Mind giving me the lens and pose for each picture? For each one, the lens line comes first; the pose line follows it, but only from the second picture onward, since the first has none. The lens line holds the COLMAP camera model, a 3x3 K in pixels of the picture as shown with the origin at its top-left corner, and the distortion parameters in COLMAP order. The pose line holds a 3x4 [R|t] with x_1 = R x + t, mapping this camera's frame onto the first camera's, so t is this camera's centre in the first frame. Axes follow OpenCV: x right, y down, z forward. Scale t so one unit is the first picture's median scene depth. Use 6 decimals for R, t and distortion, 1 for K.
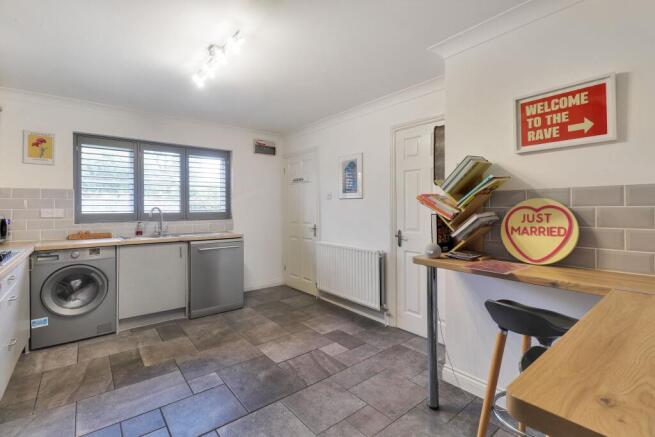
lens RADIAL K [[300.0, 0, 331.2], [0, 300.0, 209.3], [0, 0, 1]] dist [0.001359, -0.000952]
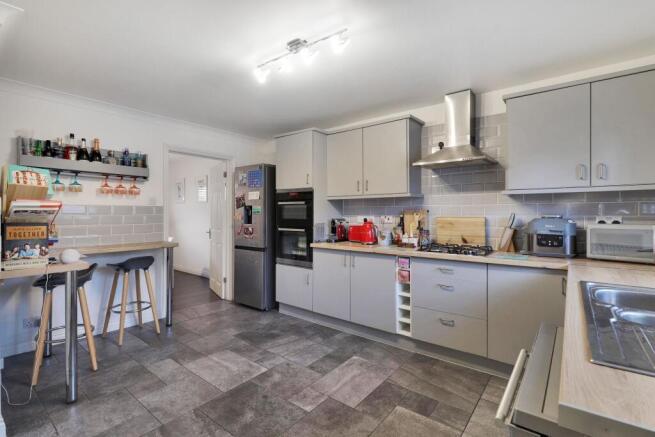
lens RADIAL K [[308.2, 0, 333.9], [0, 308.2, 216.1], [0, 0, 1]] dist [-0.000450, -0.000276]
pose [[-0.974172, 0.004975, -0.225754, -0.196340], [0.002808, 0.999947, 0.009917, -0.007567], [0.225791, 0.009027, -0.974134, 1.372493]]
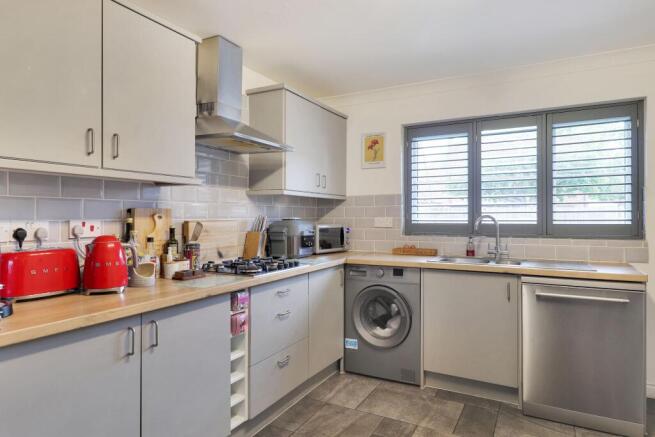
lens RADIAL K [[396.9, 0, 327.5], [0, 396.9, 218.5], [0, 0, 1]] dist [0.027089, -0.000286]
pose [[0.389984, 0.008271, -0.920784, 0.086835], [-0.003377, 0.999966, 0.007552, -0.006466], [0.920815, 0.000164, 0.389999, 0.404340]]
